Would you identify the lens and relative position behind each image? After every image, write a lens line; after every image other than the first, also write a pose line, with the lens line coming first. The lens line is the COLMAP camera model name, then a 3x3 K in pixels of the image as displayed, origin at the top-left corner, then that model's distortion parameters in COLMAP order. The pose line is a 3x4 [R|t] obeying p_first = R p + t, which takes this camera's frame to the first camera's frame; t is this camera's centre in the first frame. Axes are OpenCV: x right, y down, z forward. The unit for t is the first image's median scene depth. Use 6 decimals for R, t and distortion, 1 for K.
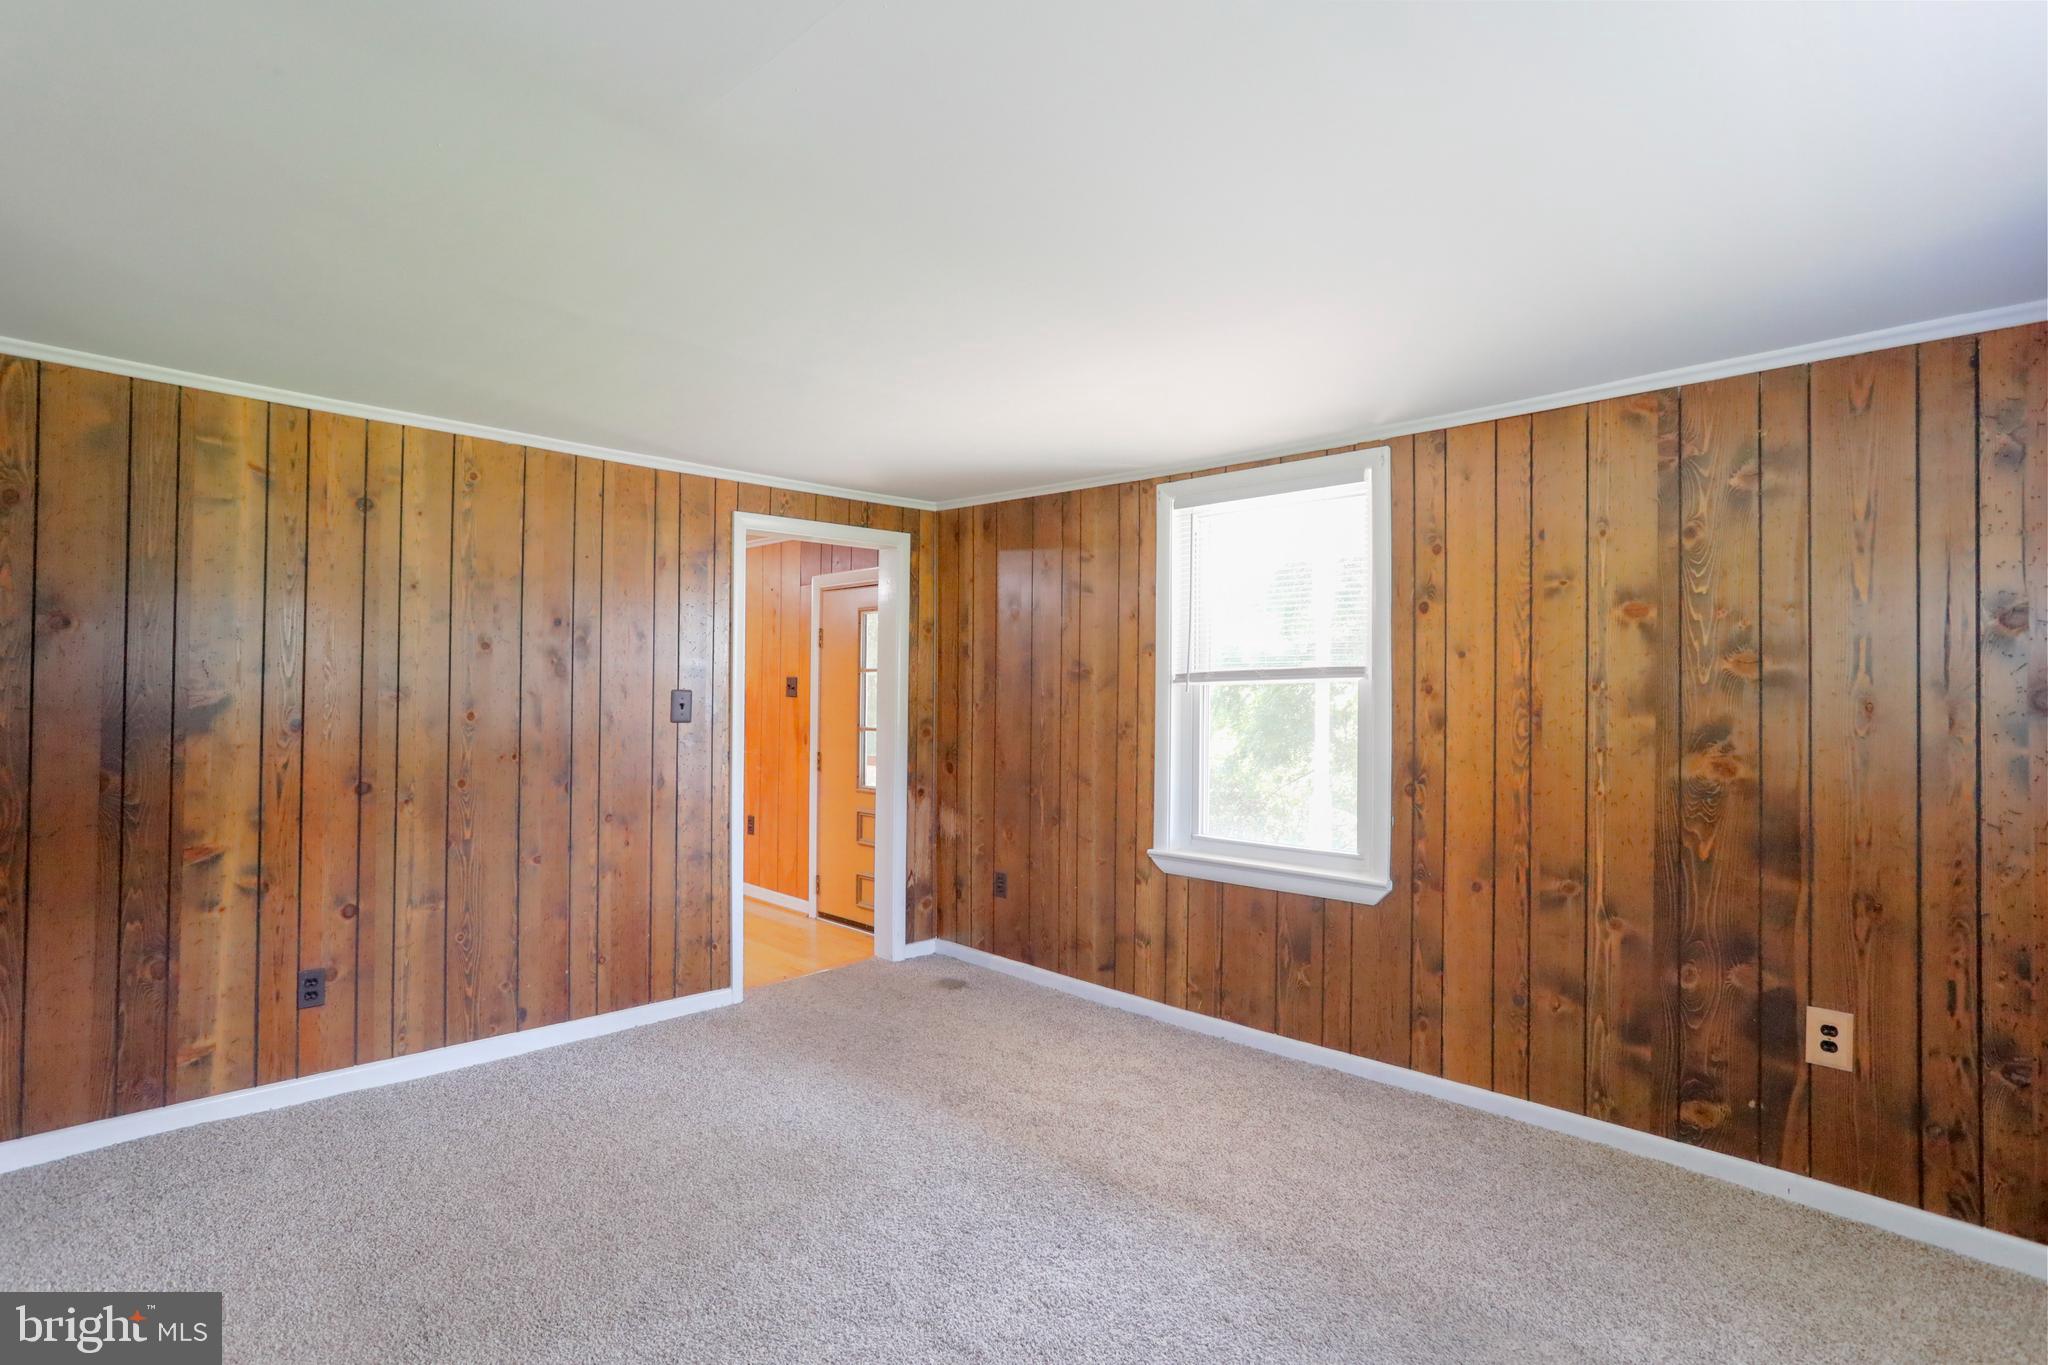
lens RADIAL K [[993.5, 0, 980.2], [0, 993.5, 677.3], [0, 0, 1]] dist [-0.049752, 0.025921]
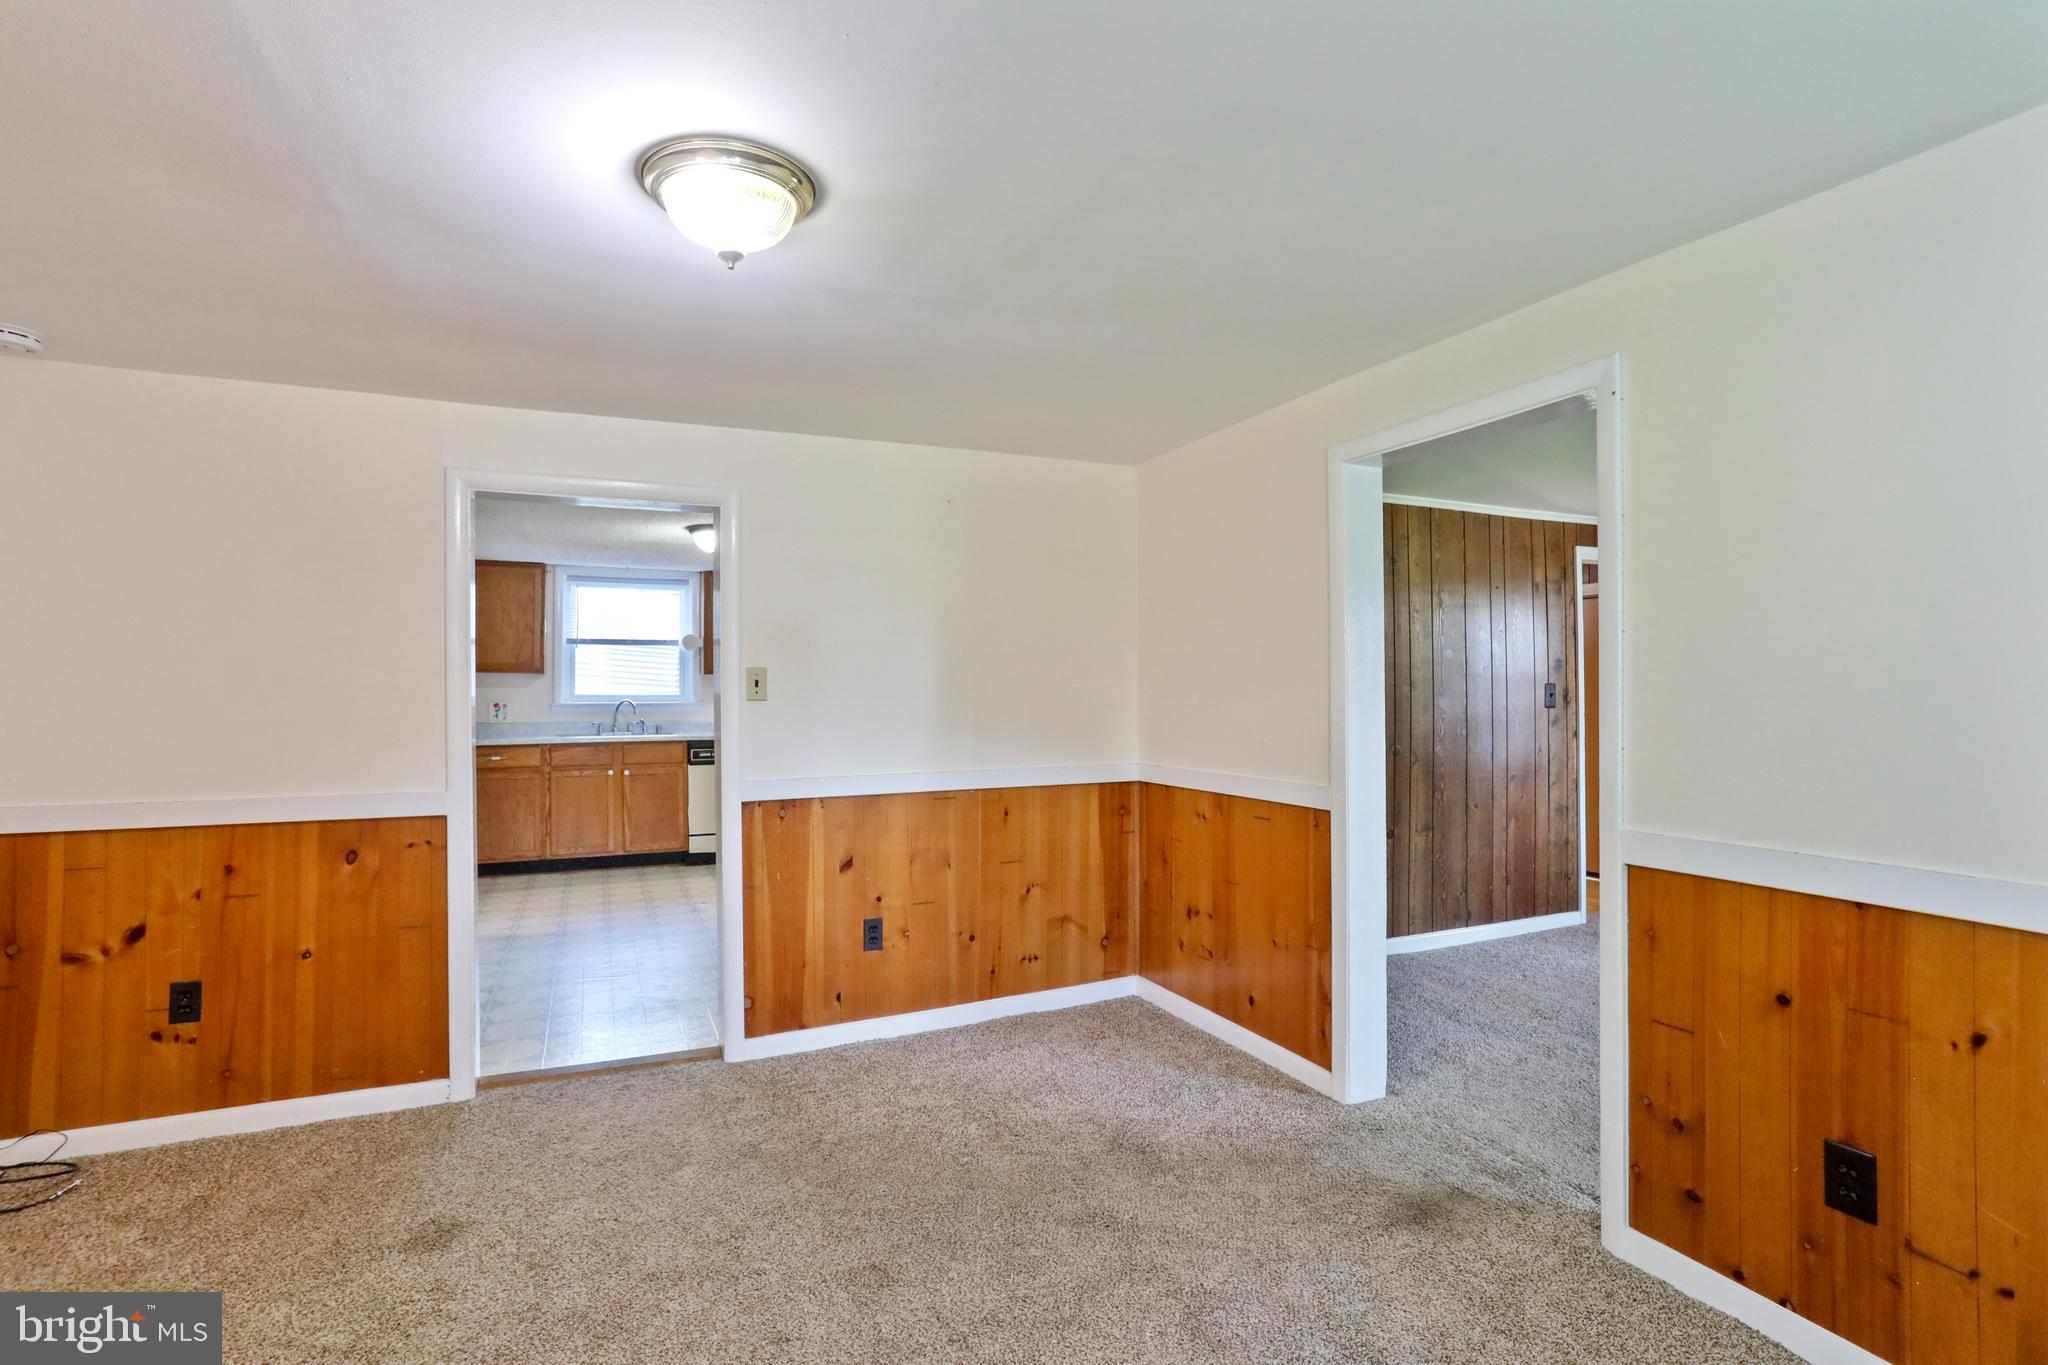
lens RADIAL K [[993.5, 0, 1017.7], [0, 993.5, 669.2], [0, 0, 1]] dist [-0.049752, 0.025921]
pose [[0.944637, -0.009570, -0.327978, -0.548243], [0.010641, 0.999942, 0.001470, -0.016524], [0.327945, -0.004879, 0.944684, -0.485265]]
